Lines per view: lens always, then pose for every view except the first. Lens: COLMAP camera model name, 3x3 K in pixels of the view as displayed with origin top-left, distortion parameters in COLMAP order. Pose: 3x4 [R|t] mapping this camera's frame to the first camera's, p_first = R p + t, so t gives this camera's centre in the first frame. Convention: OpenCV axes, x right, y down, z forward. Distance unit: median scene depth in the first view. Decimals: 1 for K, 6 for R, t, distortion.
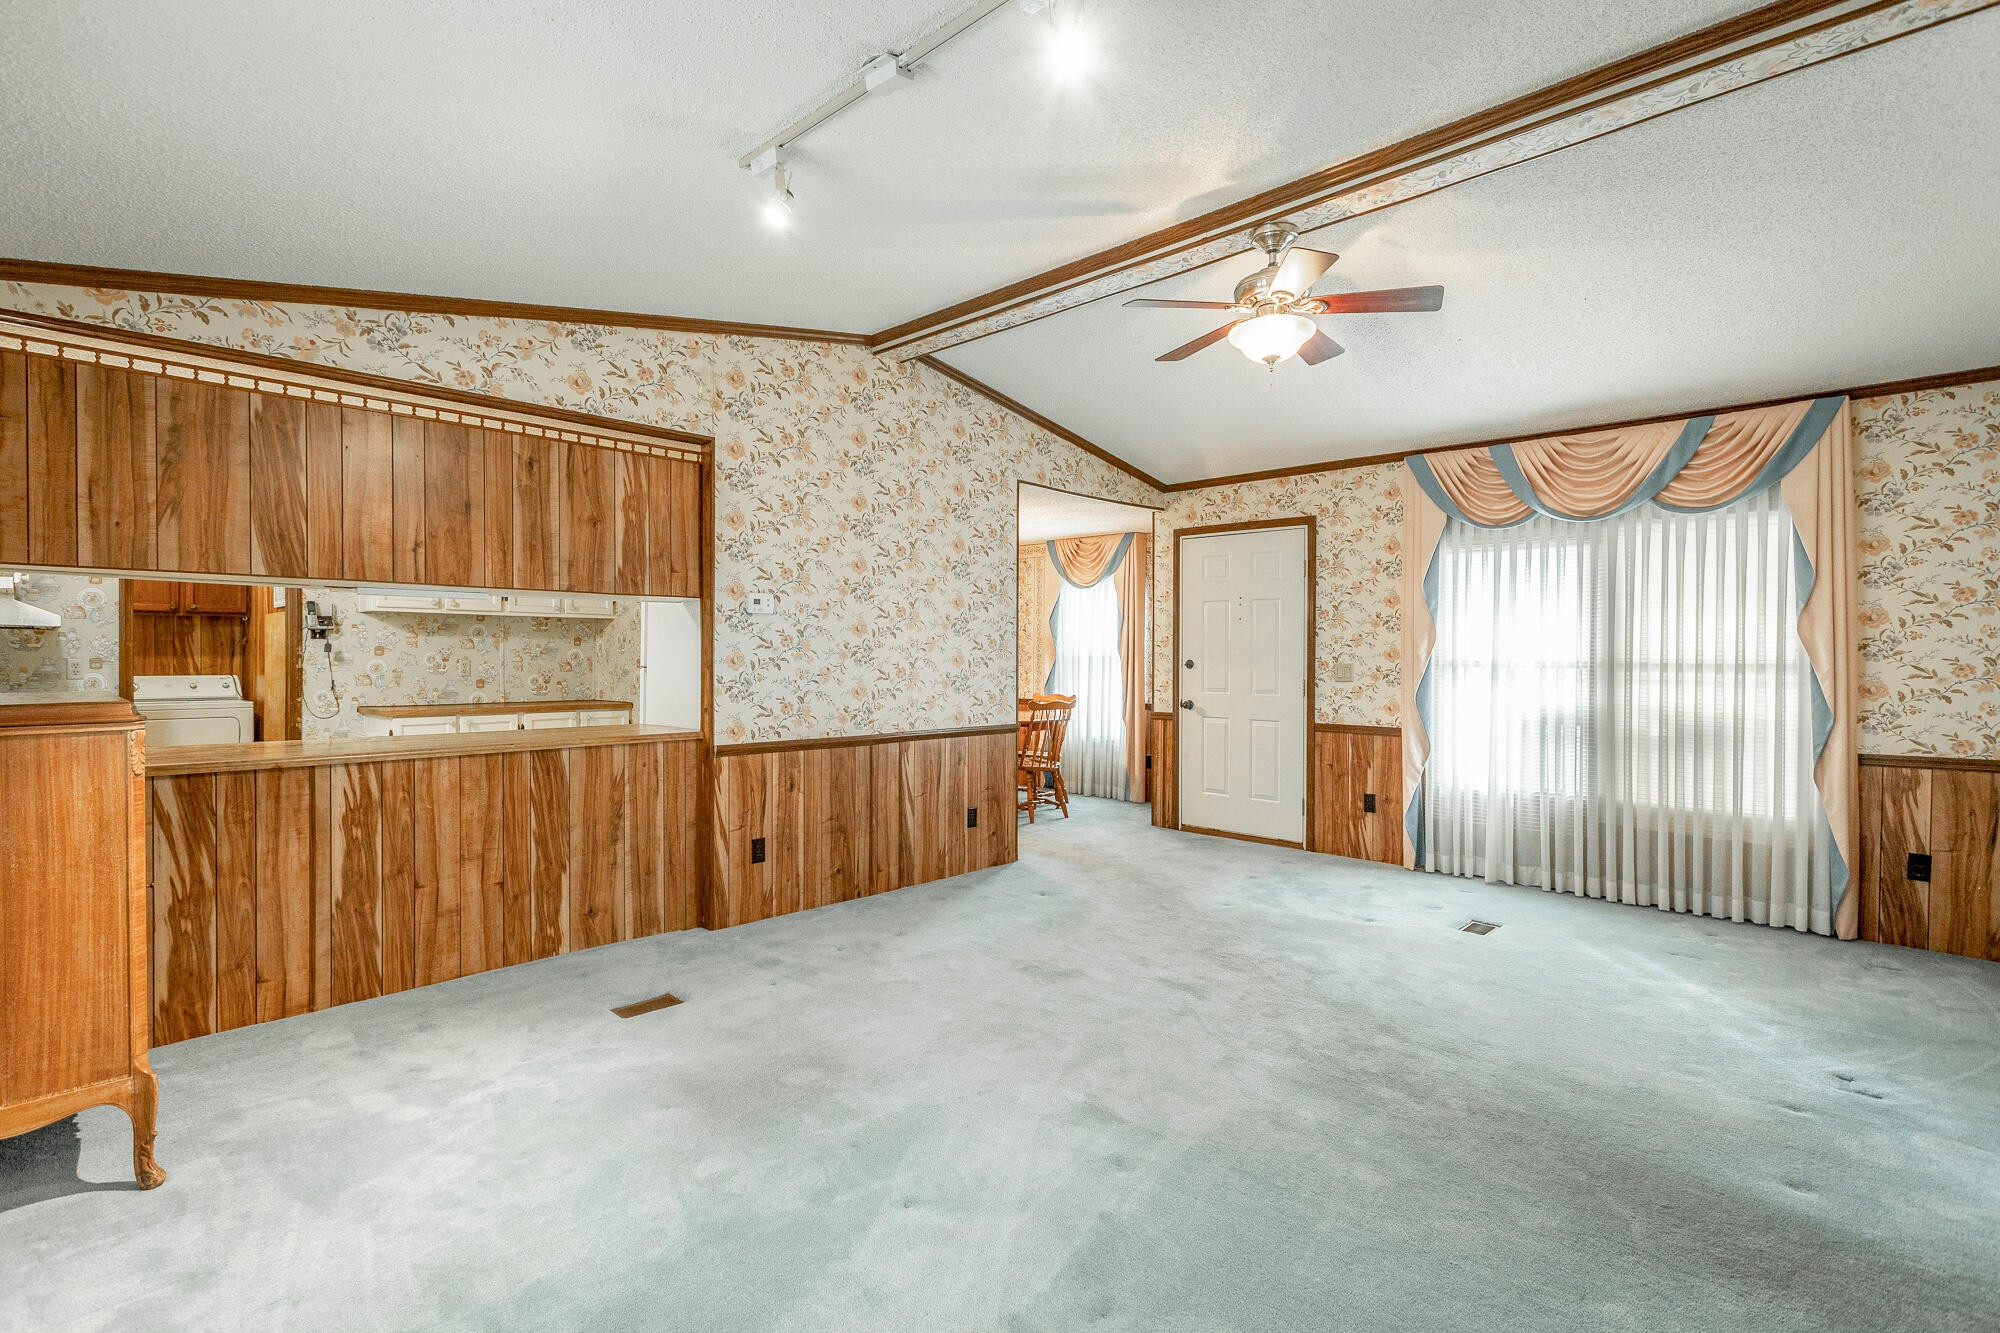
lens RADIAL K [[955.1, 0, 1003.5], [0, 955.1, 660.1], [0, 0, 1]] dist [0.000956, 0.000048]
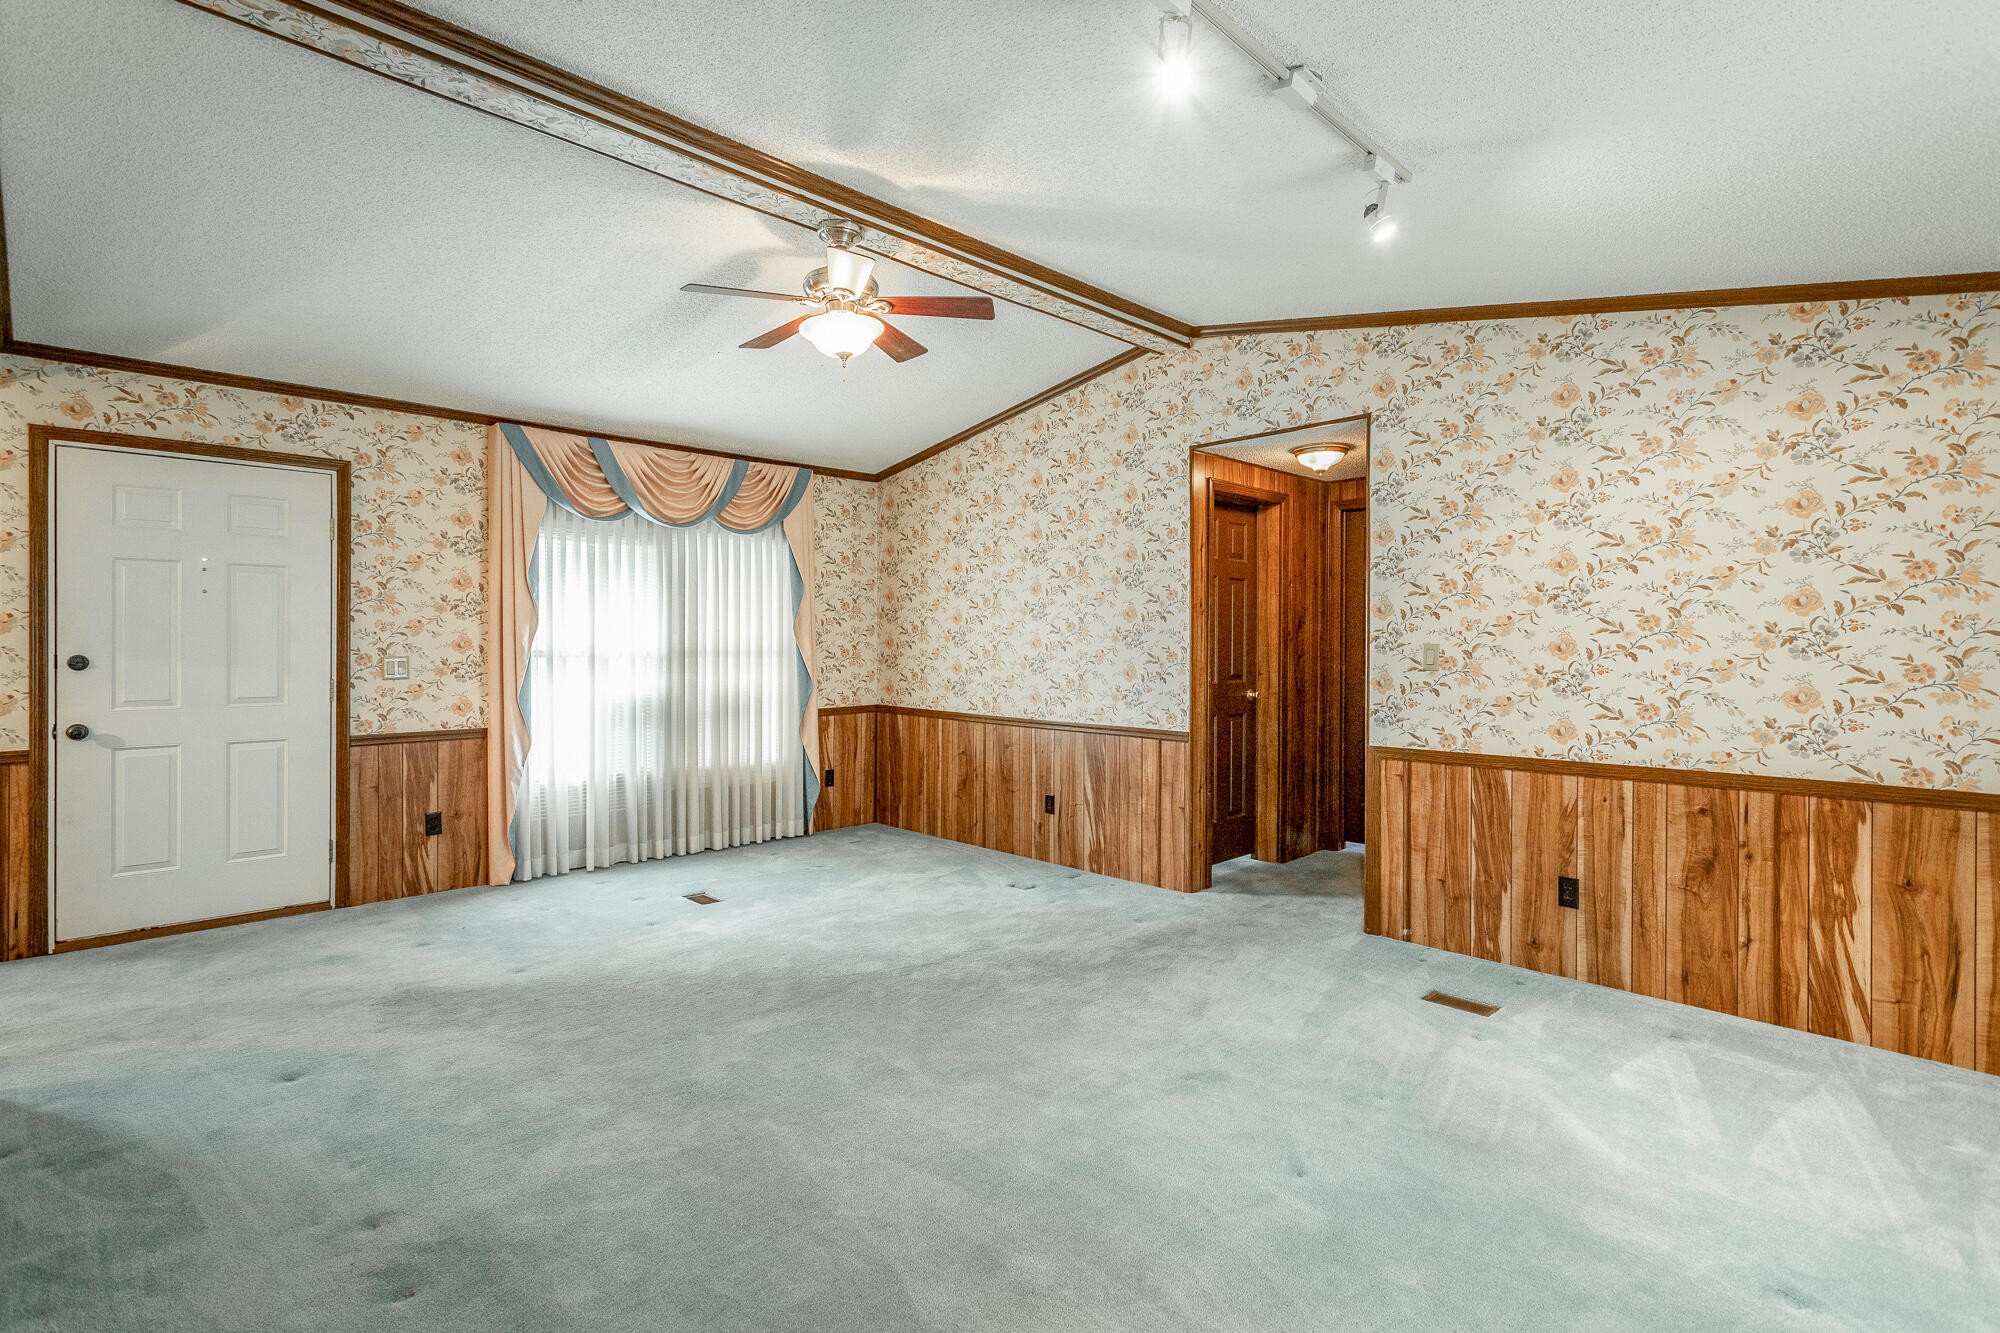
lens RADIAL K [[953.9, 0, 993.4], [0, 953.9, 643.7], [0, 0, 1]] dist [0.015522, -0.000124]
pose [[0.036138, -0.006453, 0.999326, -0.435125], [0.004307, 0.999971, 0.006301, -0.010056], [-0.999338, 0.004077, 0.036165, 0.485152]]
